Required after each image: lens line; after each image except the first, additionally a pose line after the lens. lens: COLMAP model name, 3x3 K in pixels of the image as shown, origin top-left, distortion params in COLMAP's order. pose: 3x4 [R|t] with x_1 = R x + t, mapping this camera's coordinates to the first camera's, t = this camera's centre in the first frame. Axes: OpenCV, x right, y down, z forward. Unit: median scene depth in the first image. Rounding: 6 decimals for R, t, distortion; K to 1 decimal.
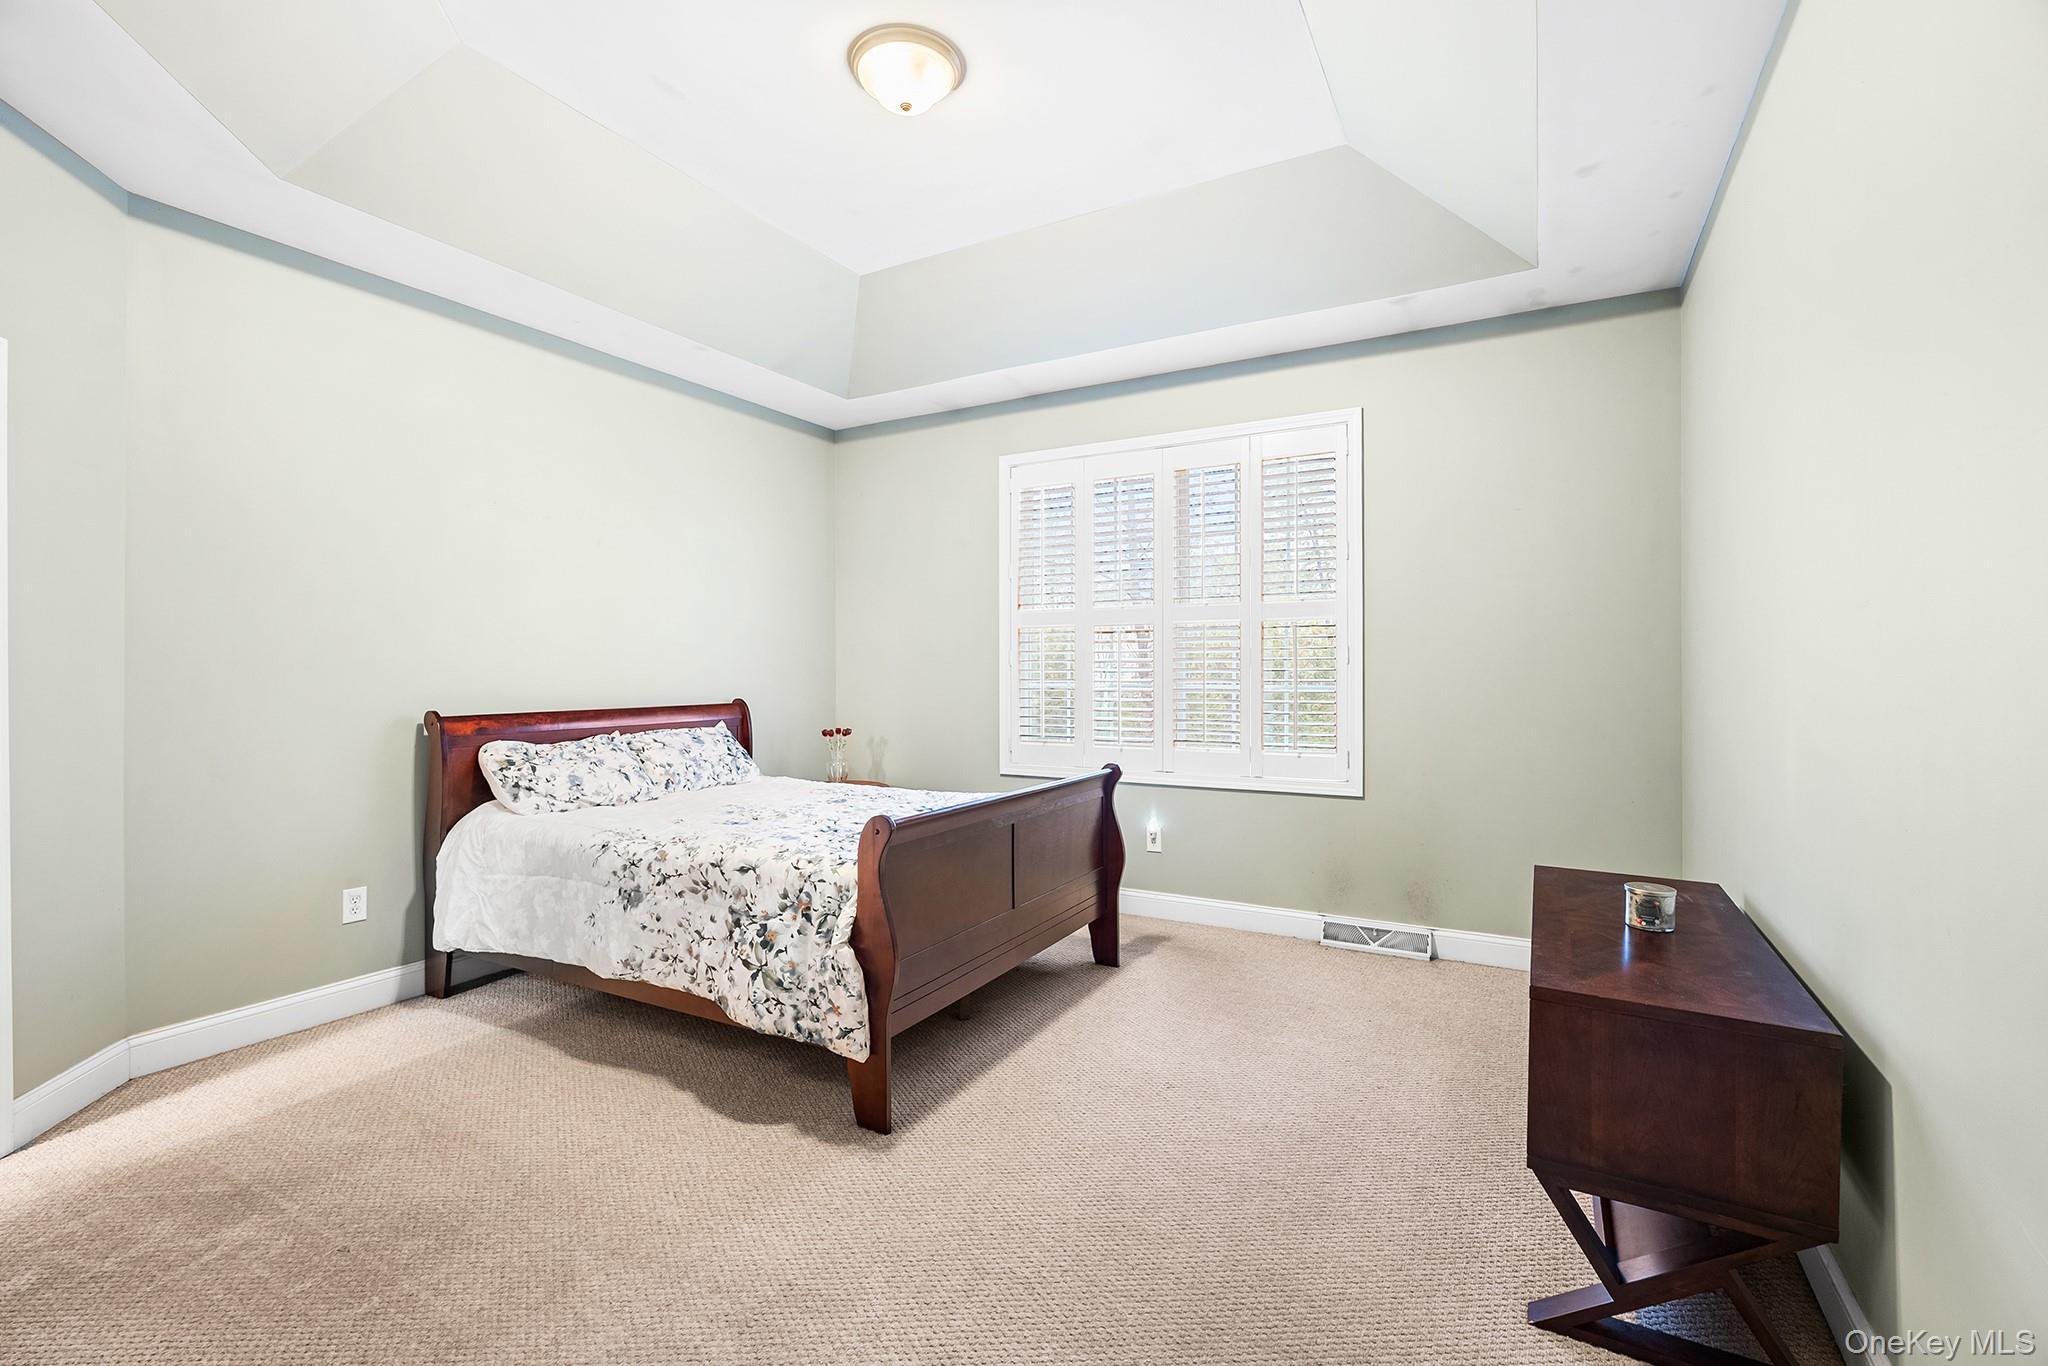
lens RADIAL K [[907.6, 0, 1031.2], [0, 907.6, 677.7], [0, 0, 1]] dist [-0.010598, 0.002163]
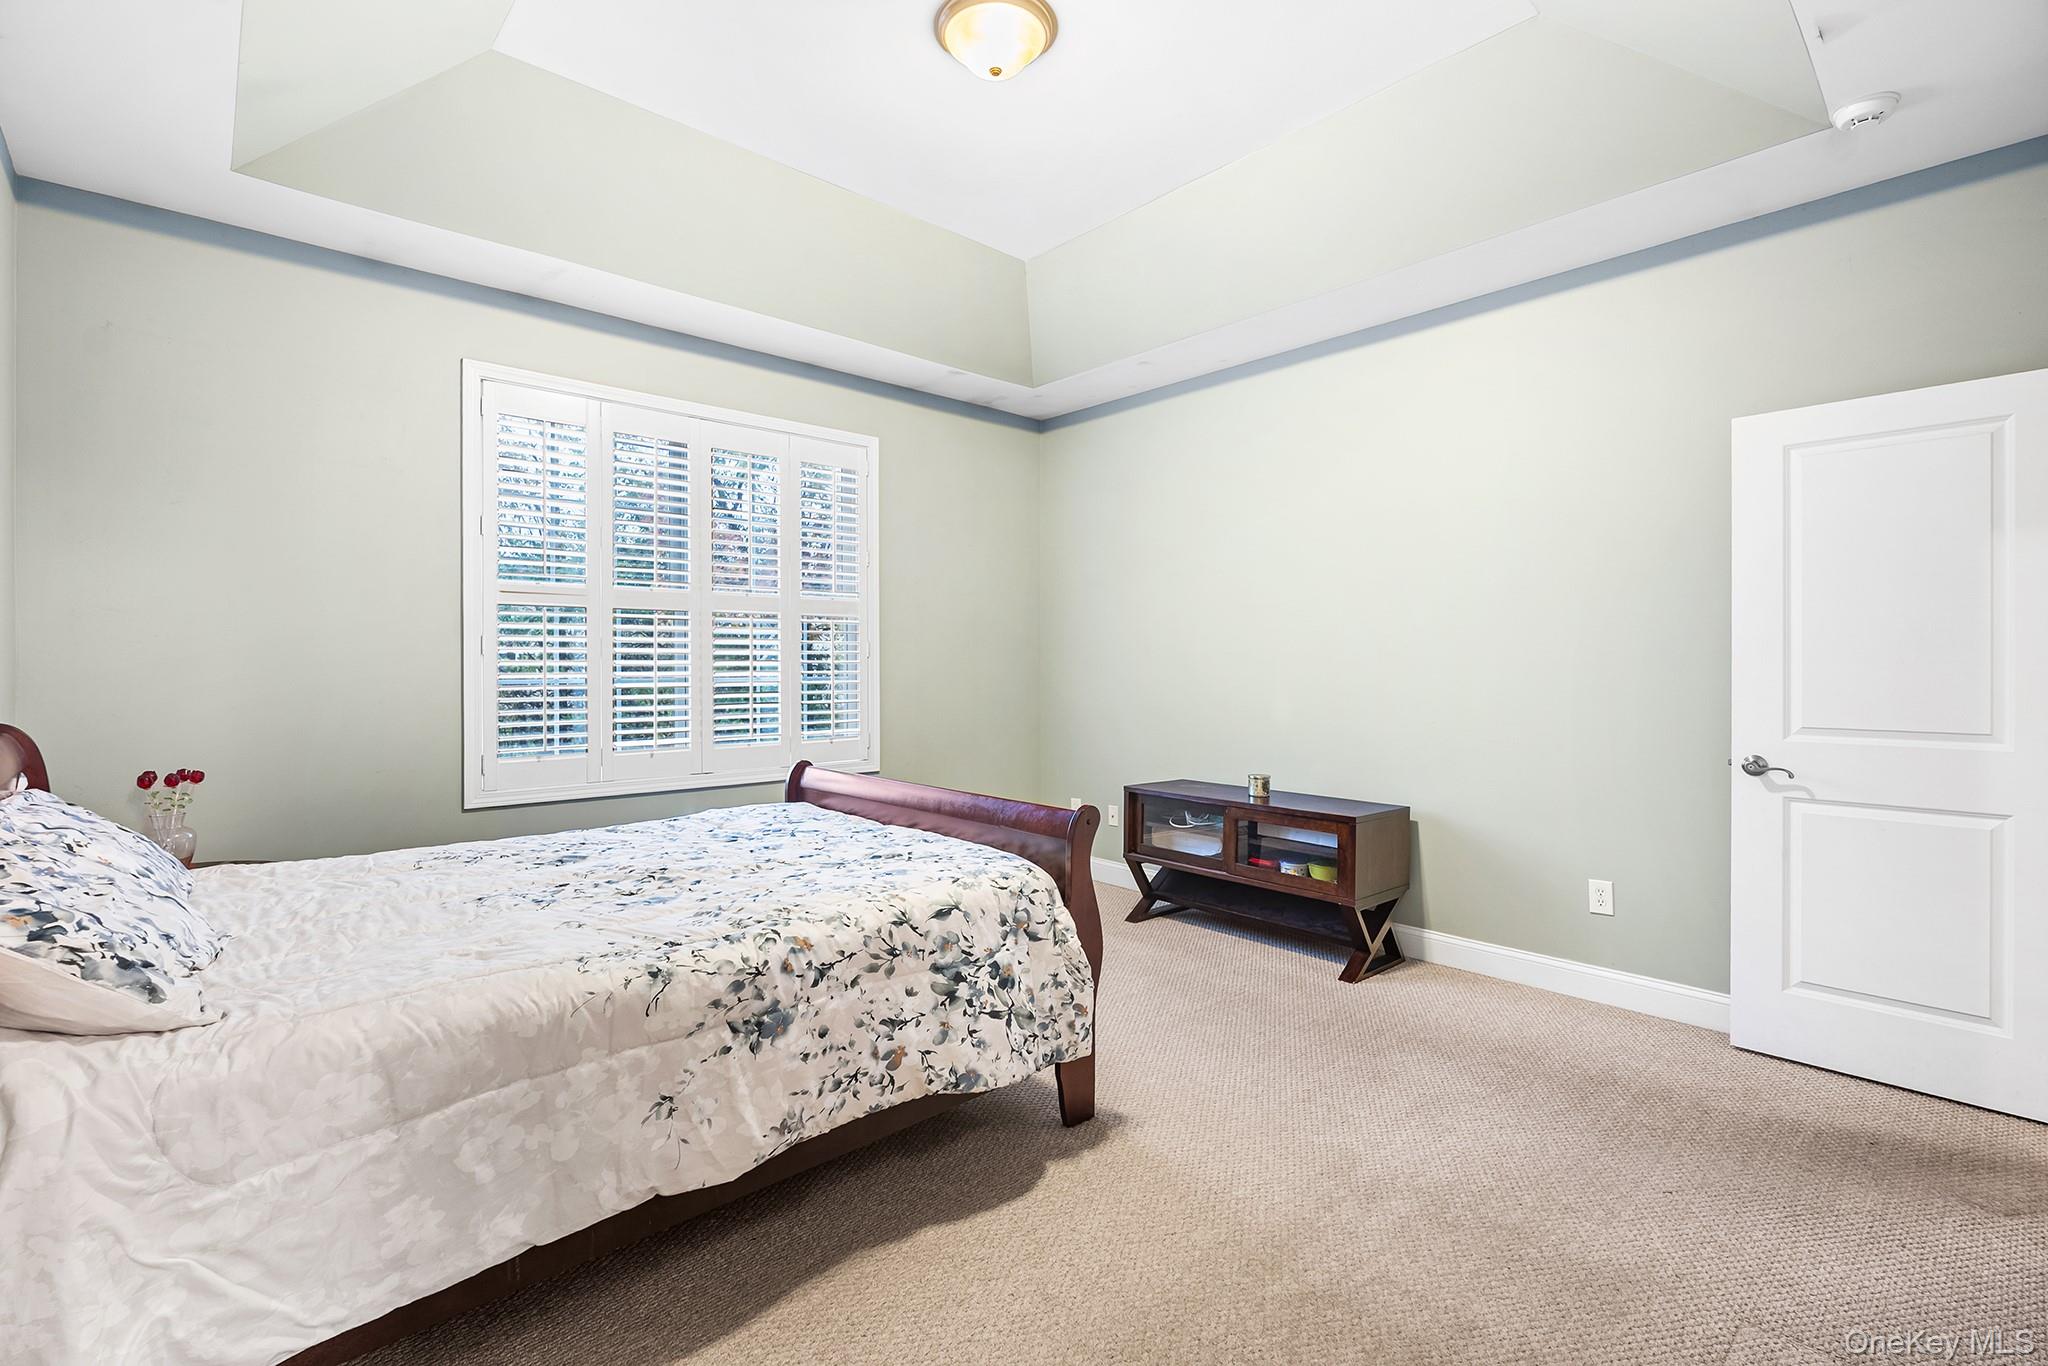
lens RADIAL K [[907.6, 0, 1032.3], [0, 907.6, 667.6], [0, 0, 1]] dist [-0.010598, 0.002163]
pose [[0.316765, -0.004130, 0.948495, -0.999740], [0.007158, 0.999972, 0.001964, -0.004324], [-0.948477, 0.006167, 0.316786, 0.641595]]
